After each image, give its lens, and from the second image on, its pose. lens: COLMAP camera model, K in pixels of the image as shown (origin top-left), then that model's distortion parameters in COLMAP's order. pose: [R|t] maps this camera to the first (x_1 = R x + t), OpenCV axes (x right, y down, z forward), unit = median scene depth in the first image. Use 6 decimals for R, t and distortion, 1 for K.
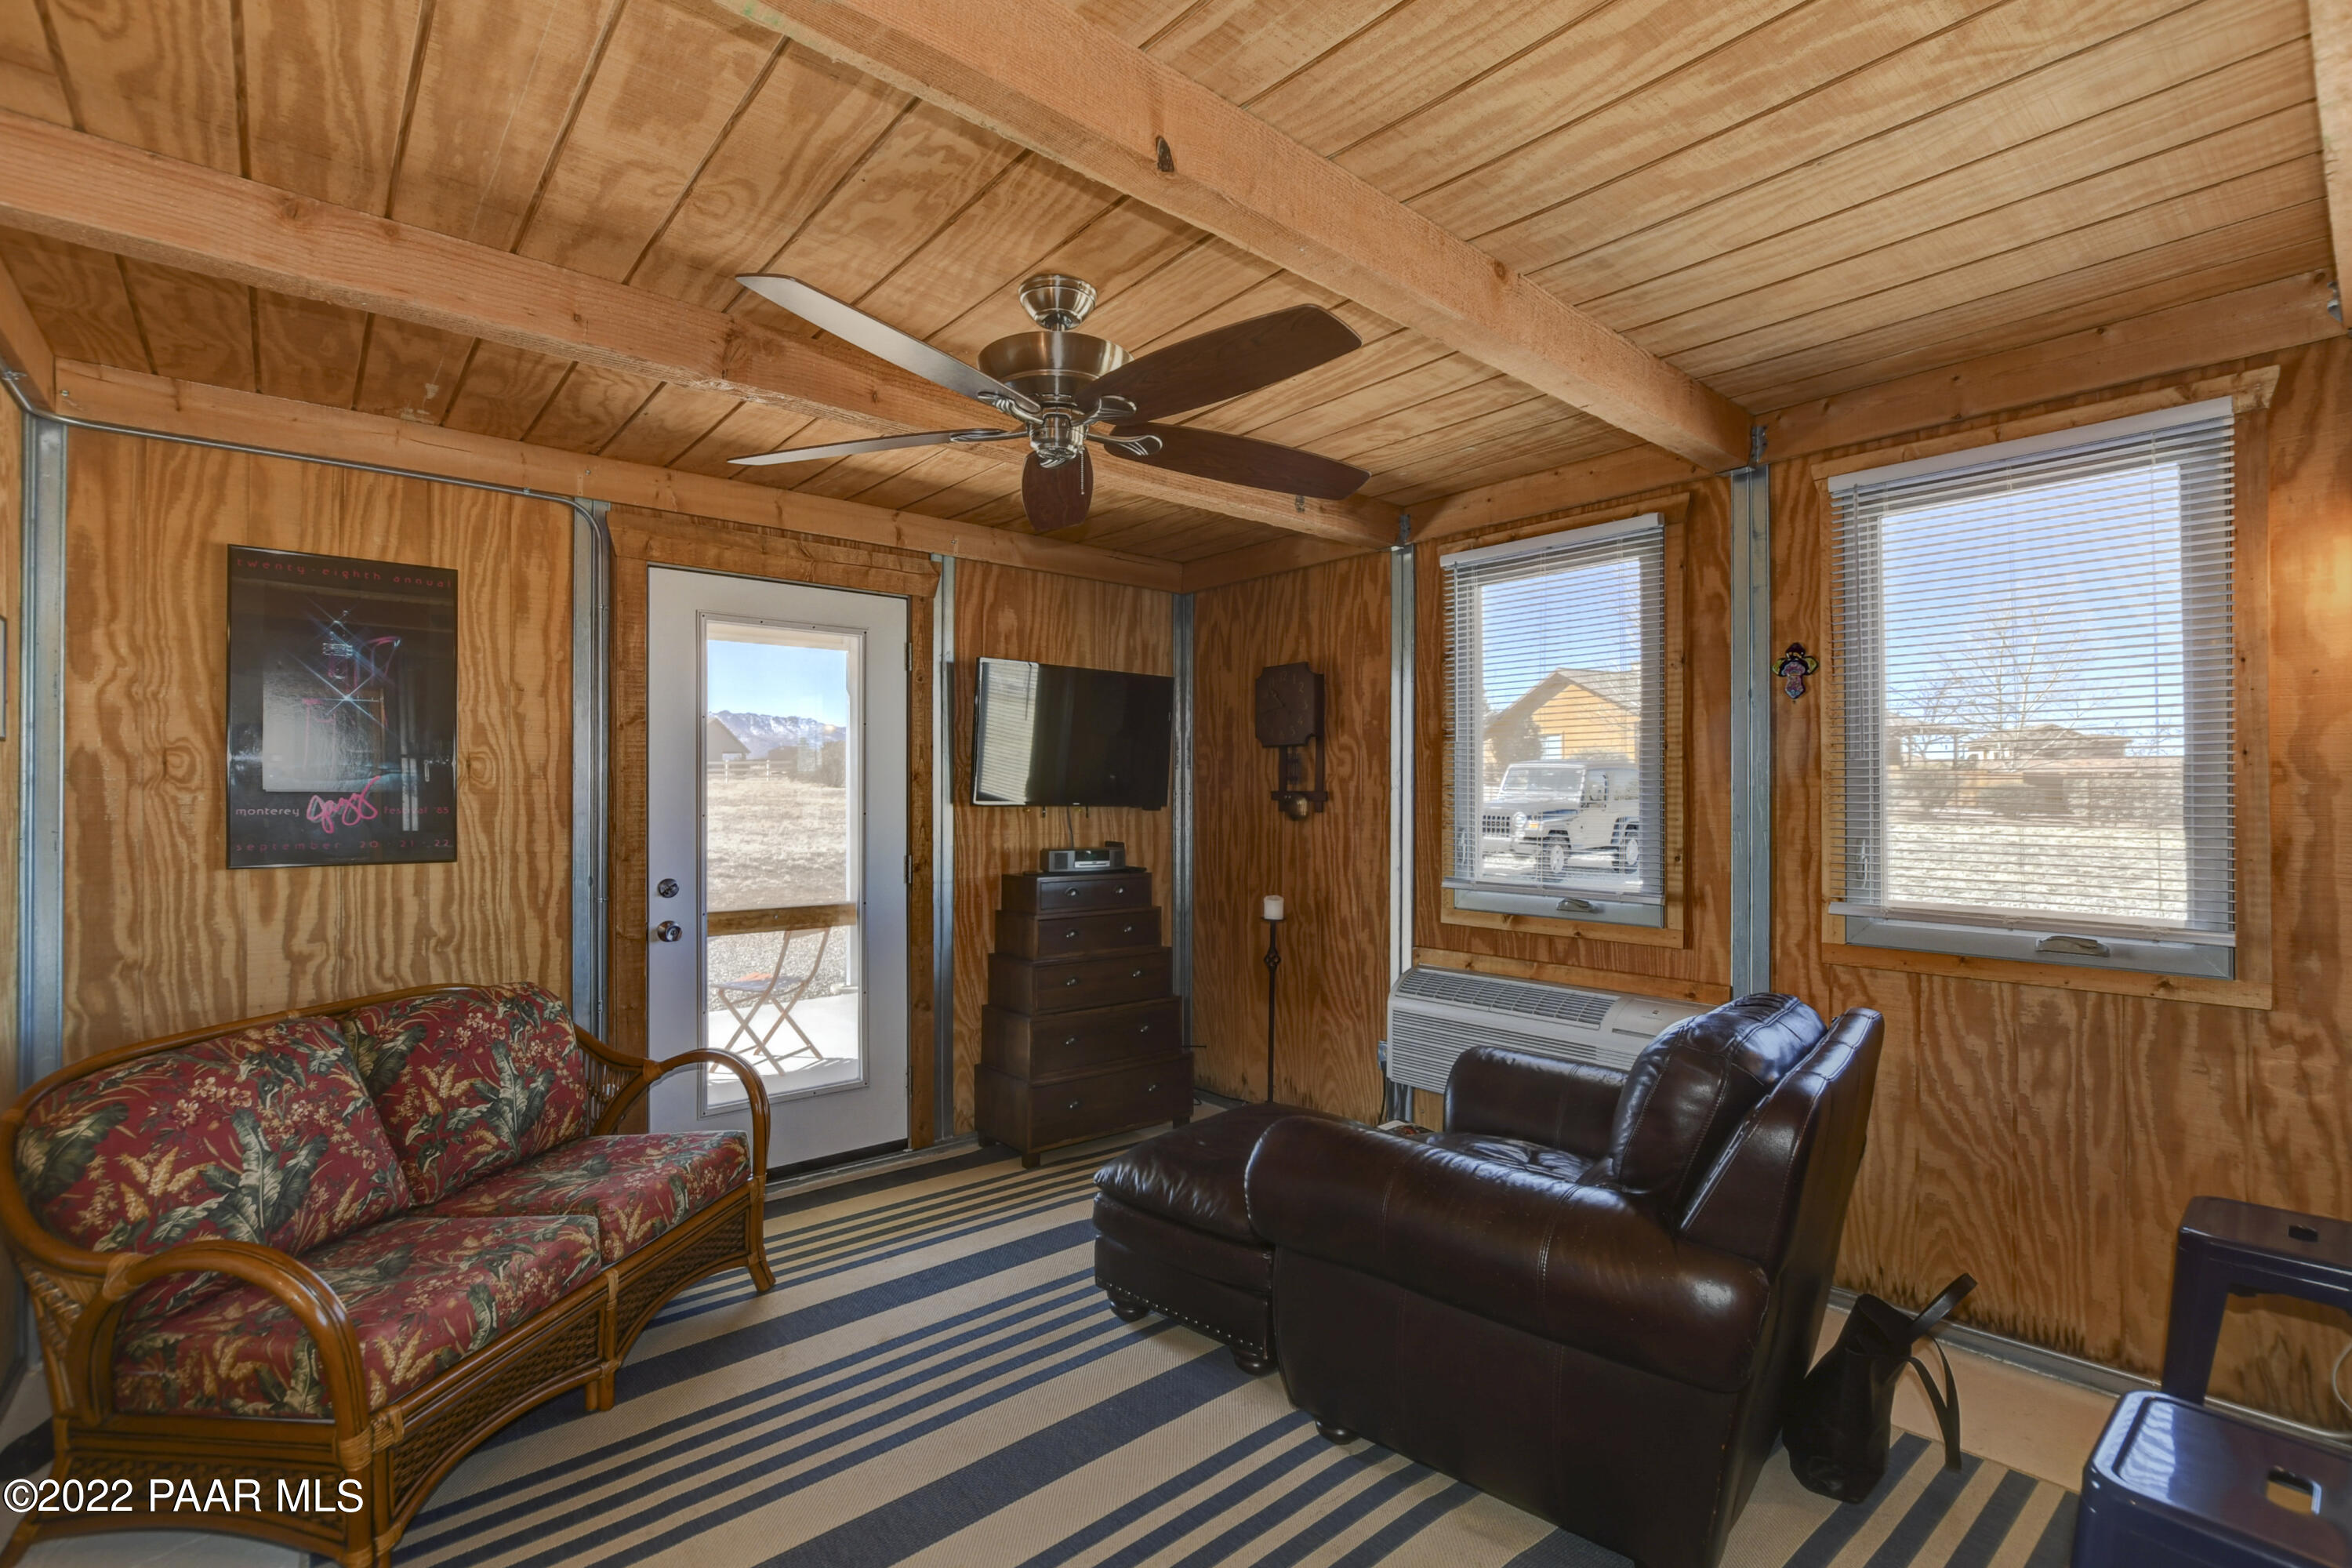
lens RADIAL K [[1072.8, 0, 1187.6], [0, 1072.8, 797.3], [0, 0, 1]] dist [-0.021112, 0.004341]
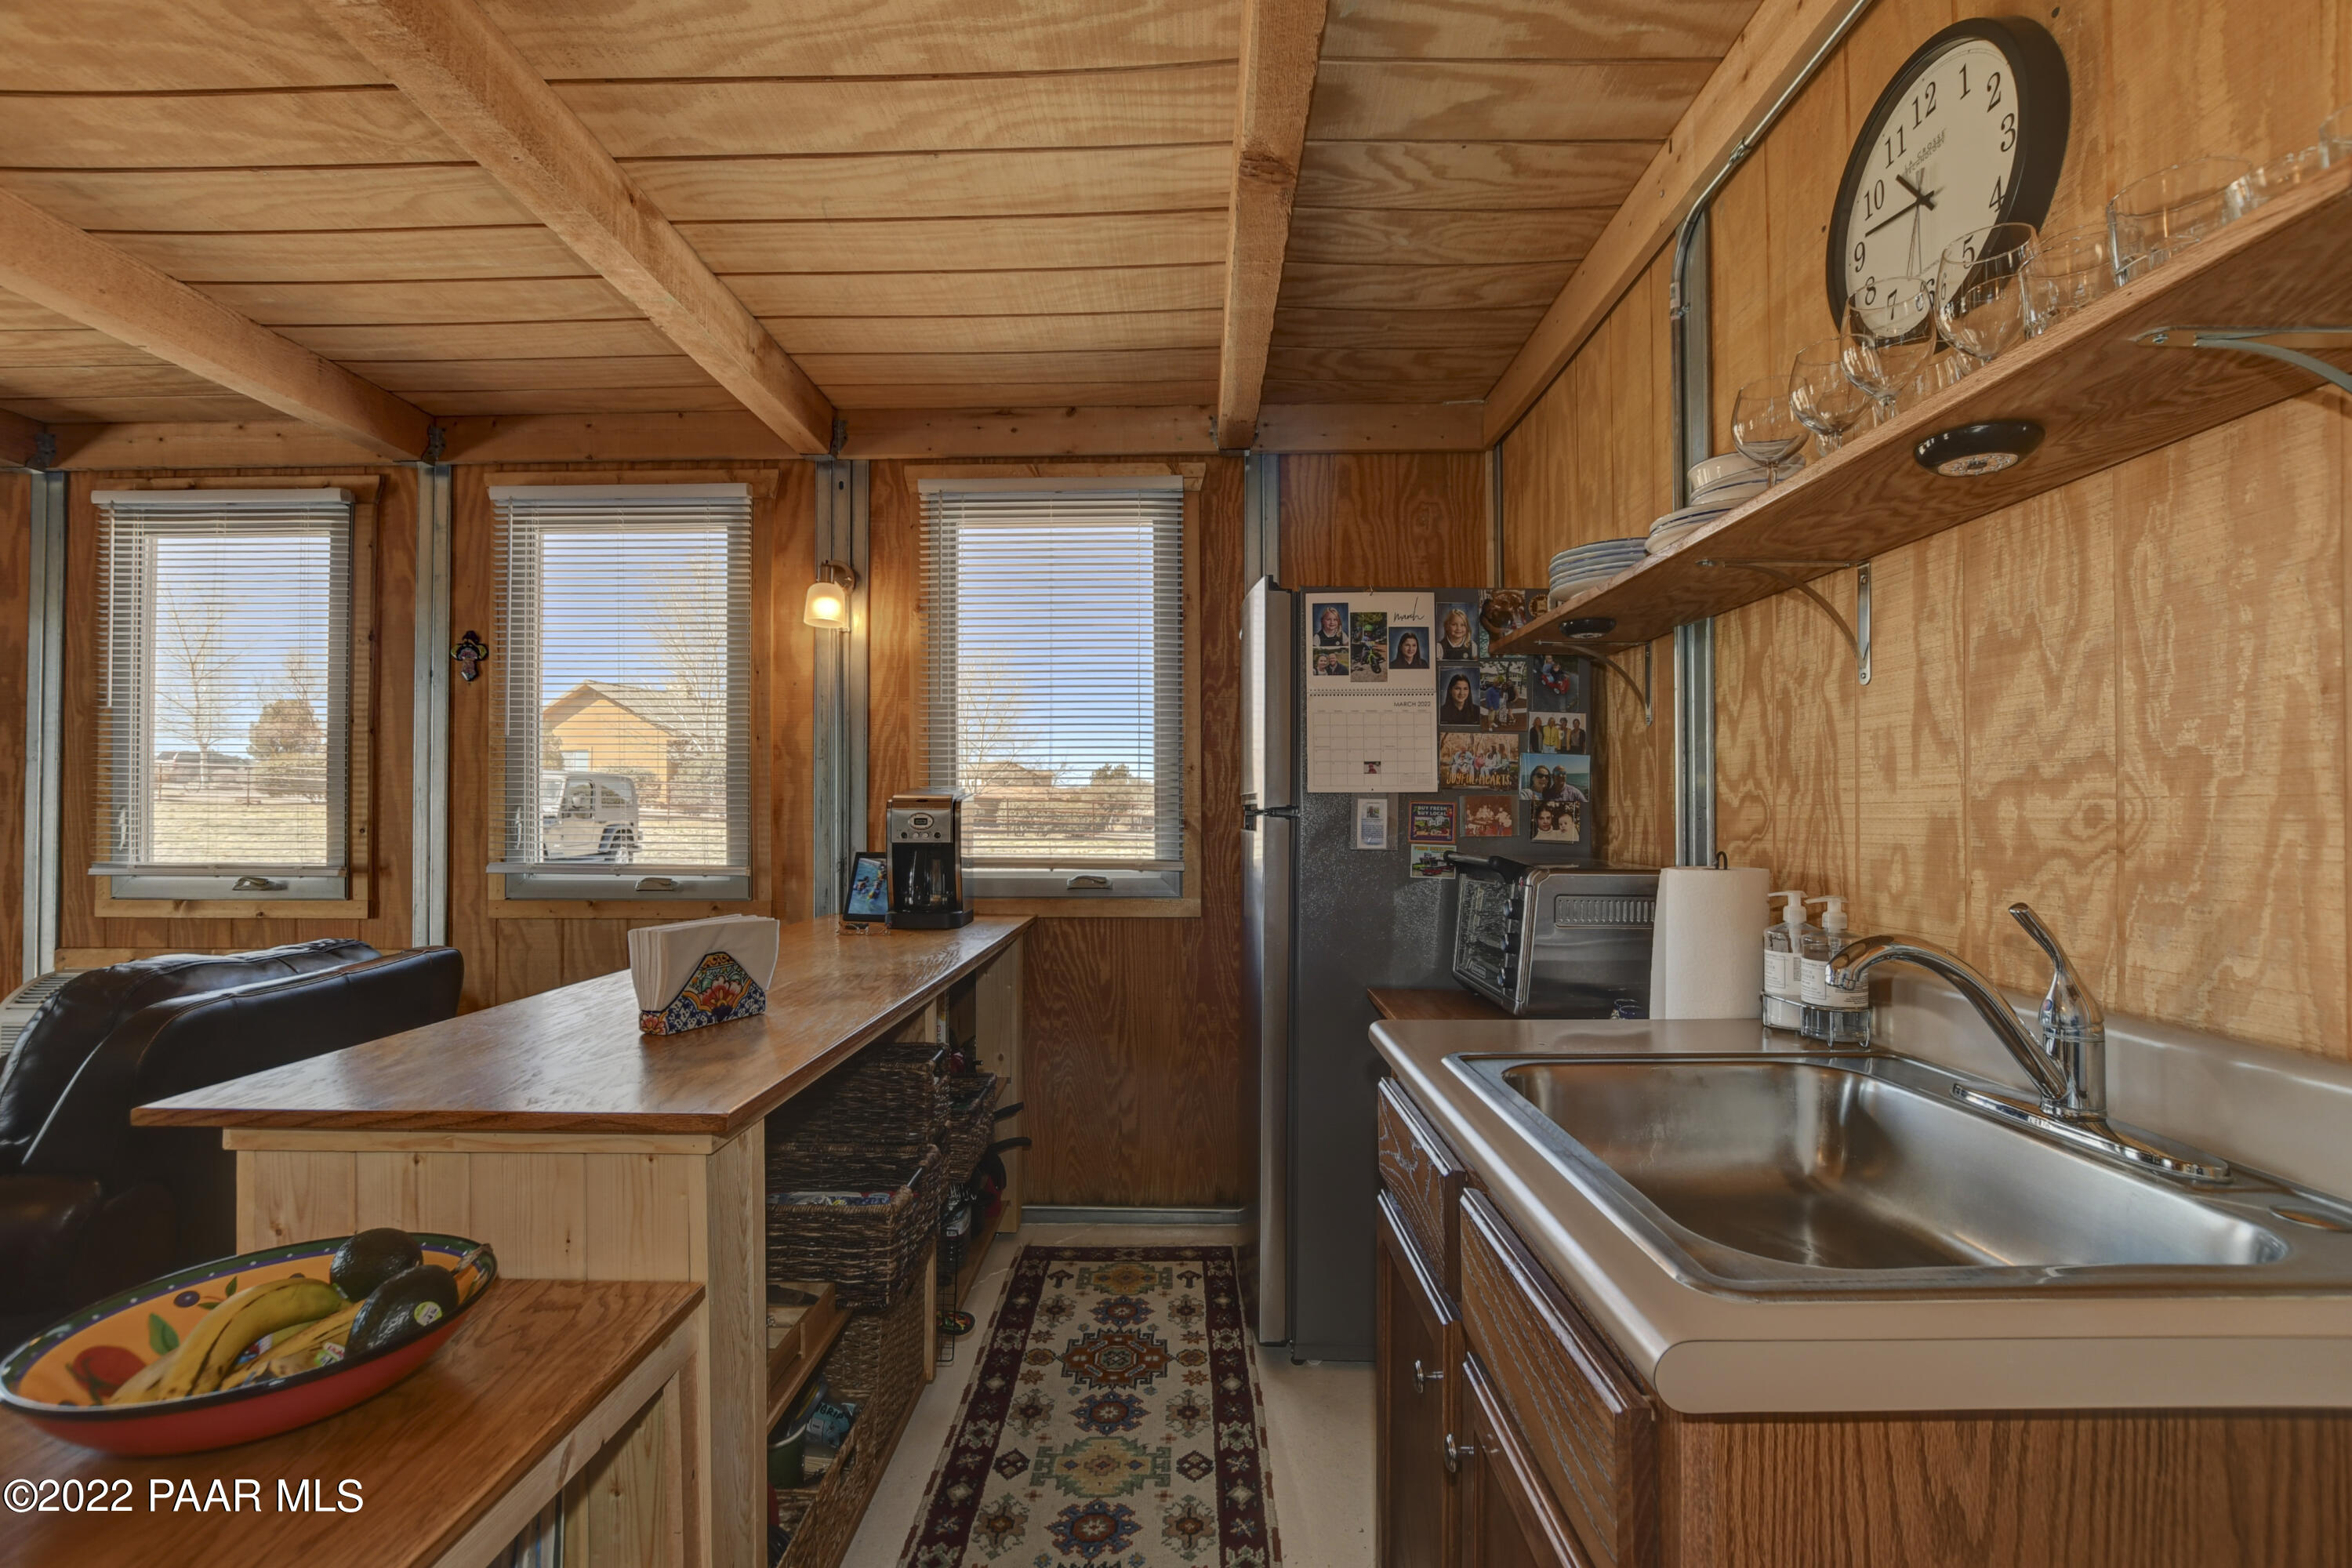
lens RADIAL K [[1029.2, 0, 1169.7], [0, 1029.2, 801.0], [0, 0, 1]] dist [-0.016243, 0.000912]
pose [[0.660175, 0.009491, 0.751052, 0.340869], [-0.000224, 0.999923, -0.012439, 0.059332], [-0.751112, 0.008044, 0.660126, -0.322872]]
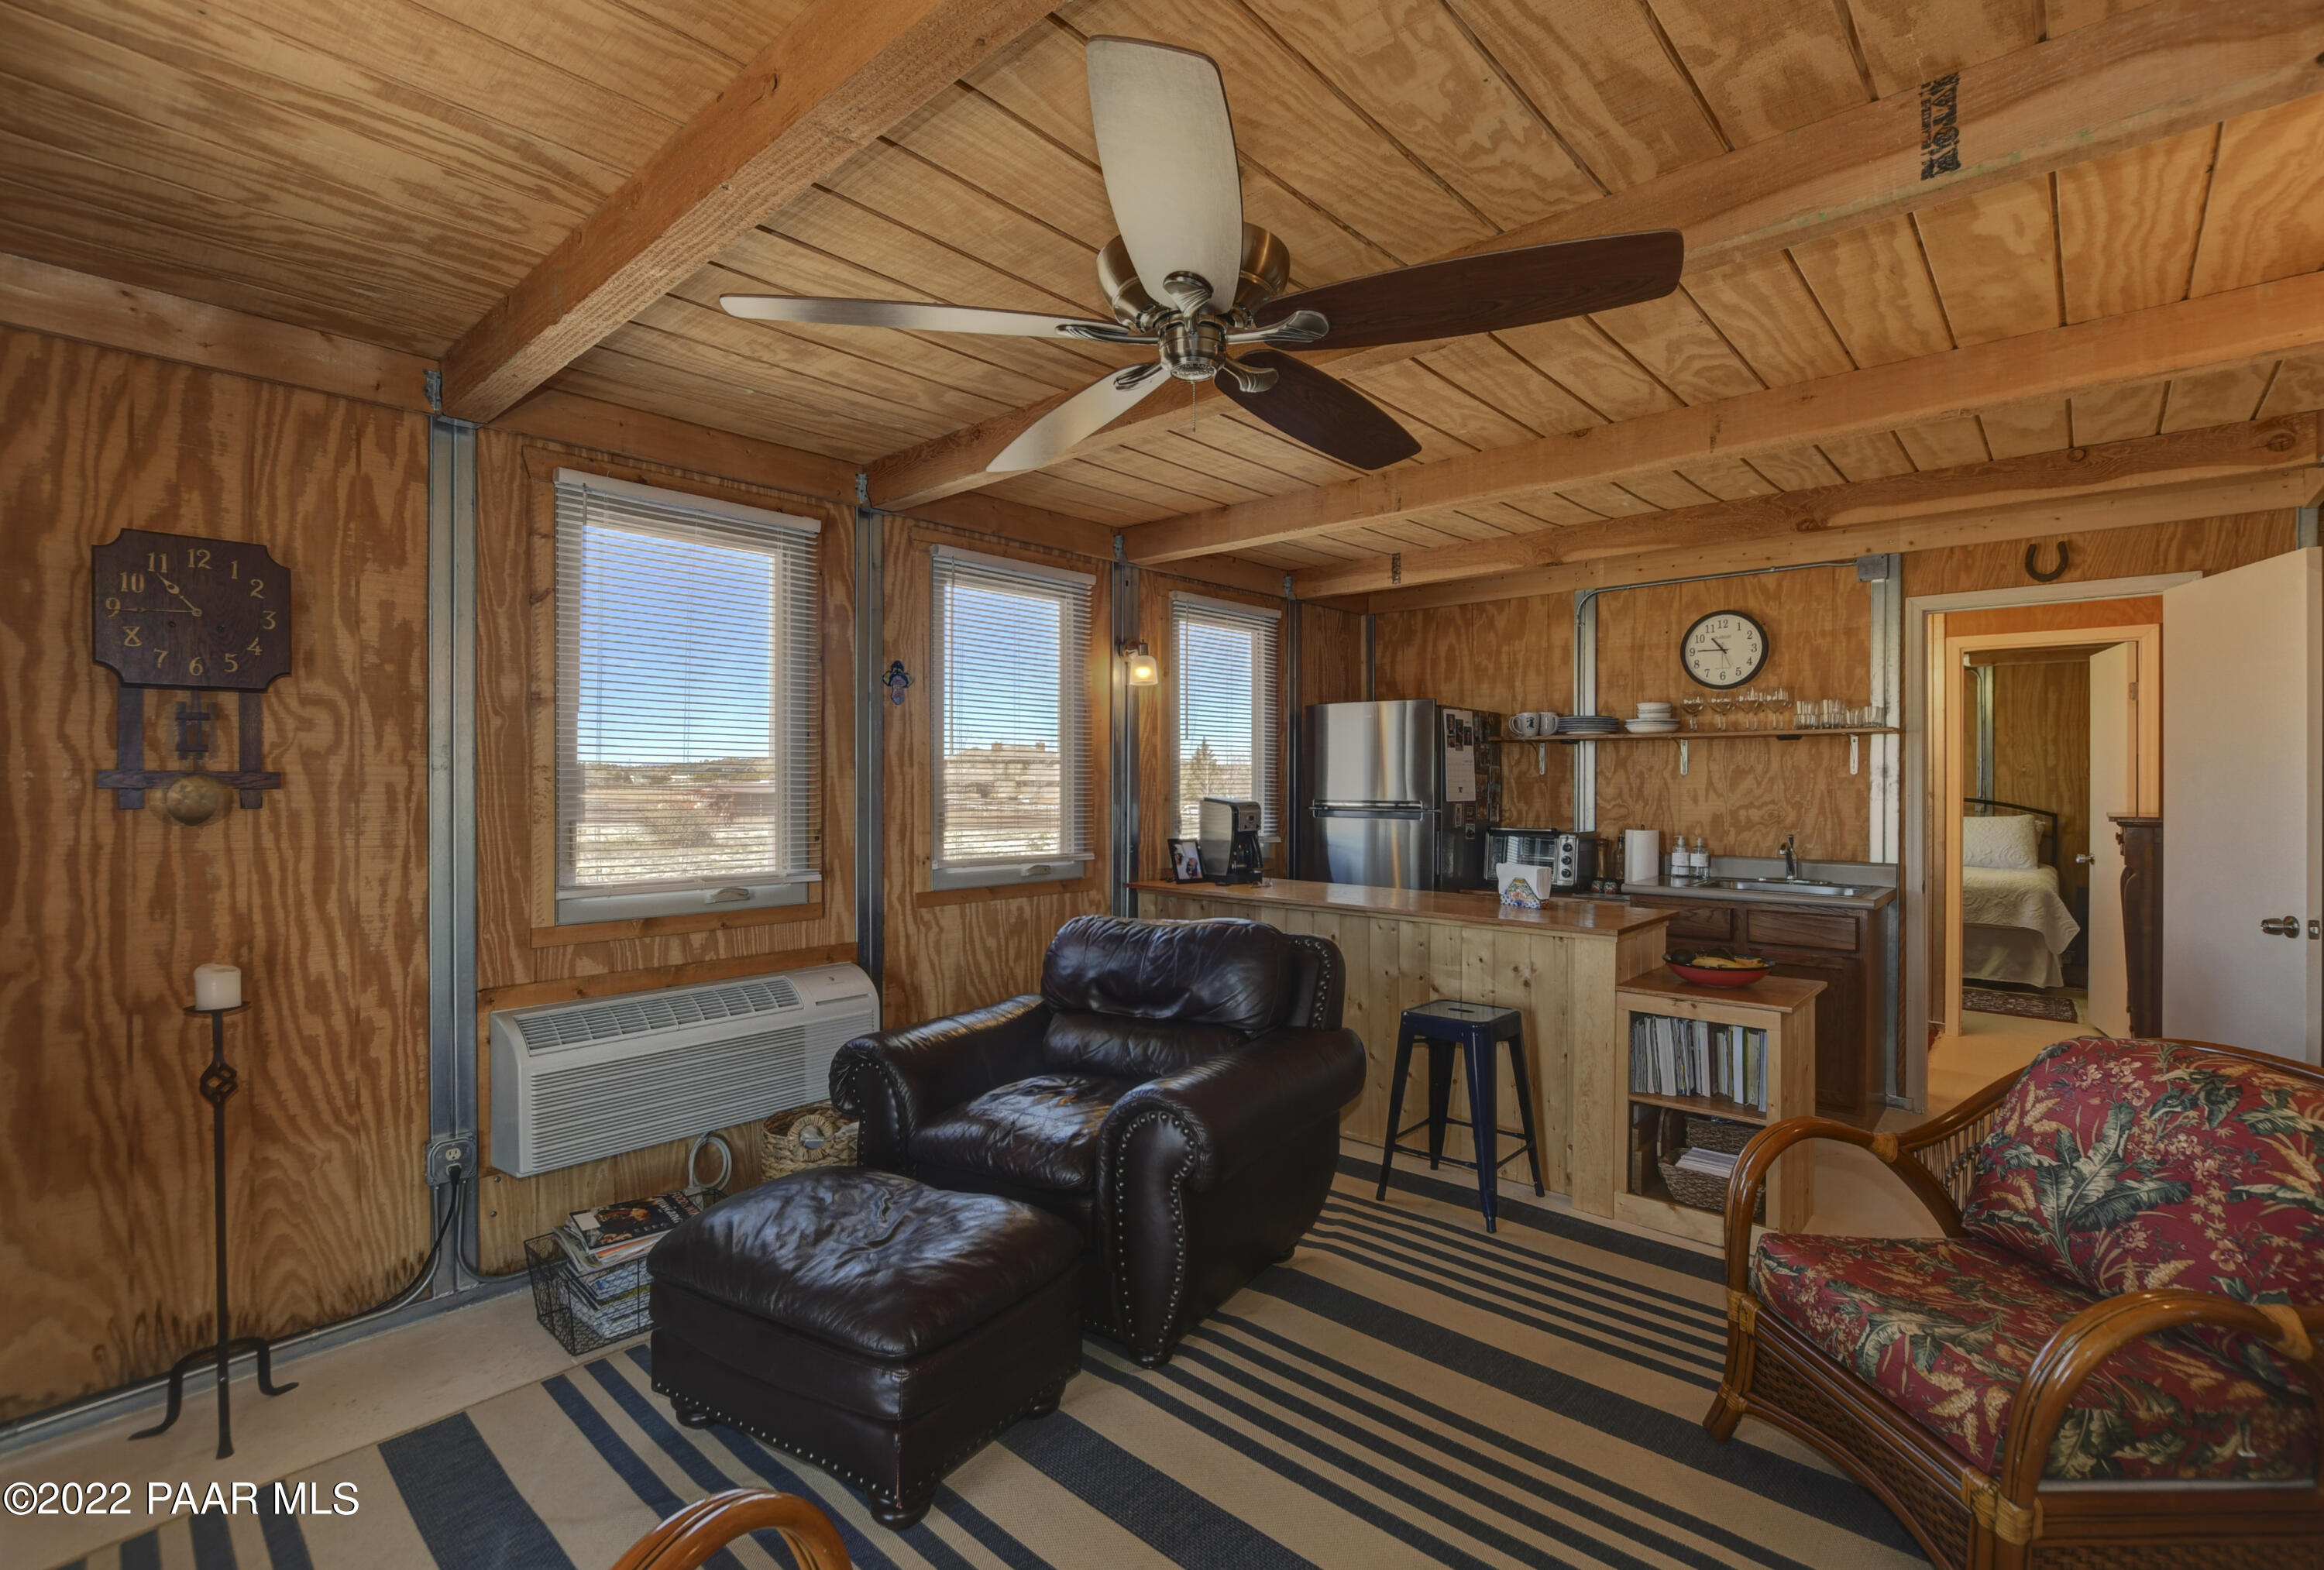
lens RADIAL K [[1041.2, 0, 1149.2], [0, 1041.2, 786.2], [0, 0, 1]] dist [-0.009165, -0.000148]
pose [[-0.117810, -0.005049, 0.993023, -0.939911], [-0.002376, 0.999986, 0.004802, -0.003305], [-0.993033, -0.001794, -0.117820, 1.136280]]
